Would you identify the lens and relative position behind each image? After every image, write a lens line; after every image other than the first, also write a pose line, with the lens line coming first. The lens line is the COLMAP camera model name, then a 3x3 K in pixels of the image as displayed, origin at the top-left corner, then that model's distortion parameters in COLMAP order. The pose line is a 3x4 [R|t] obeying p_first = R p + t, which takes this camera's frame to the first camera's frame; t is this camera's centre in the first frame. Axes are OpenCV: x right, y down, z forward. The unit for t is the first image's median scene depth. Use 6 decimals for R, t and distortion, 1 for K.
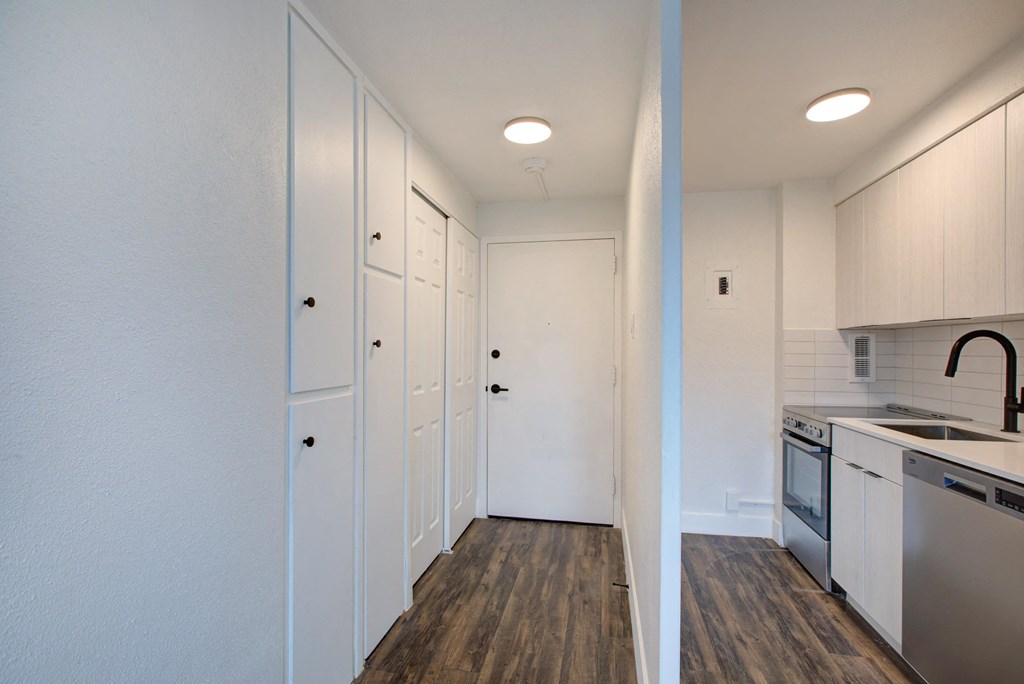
lens RADIAL K [[466.9, 0, 511.9], [0, 466.9, 350.0], [0, 0, 1]] dist [-0.007550, 0.003553]
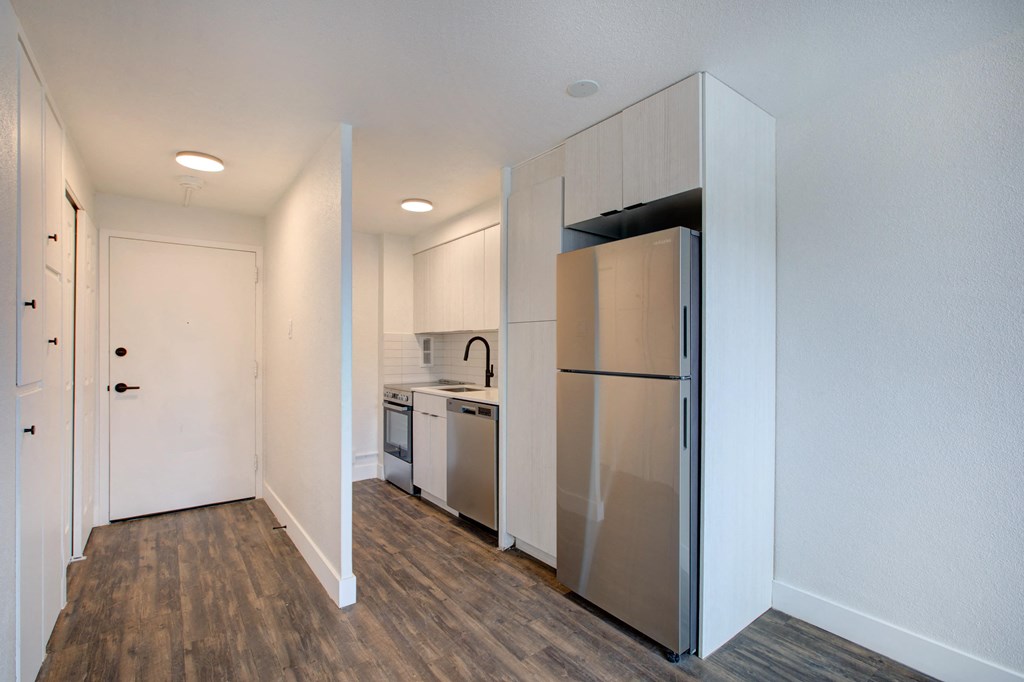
lens RADIAL K [[466.9, 0, 511.0], [0, 466.9, 349.4], [0, 0, 1]] dist [-0.007550, 0.003553]
pose [[0.670841, -0.005918, 0.741577, -0.289270], [0.003001, 0.999982, 0.005265, 0.001327], [-0.741595, -0.001307, 0.670847, -0.346195]]
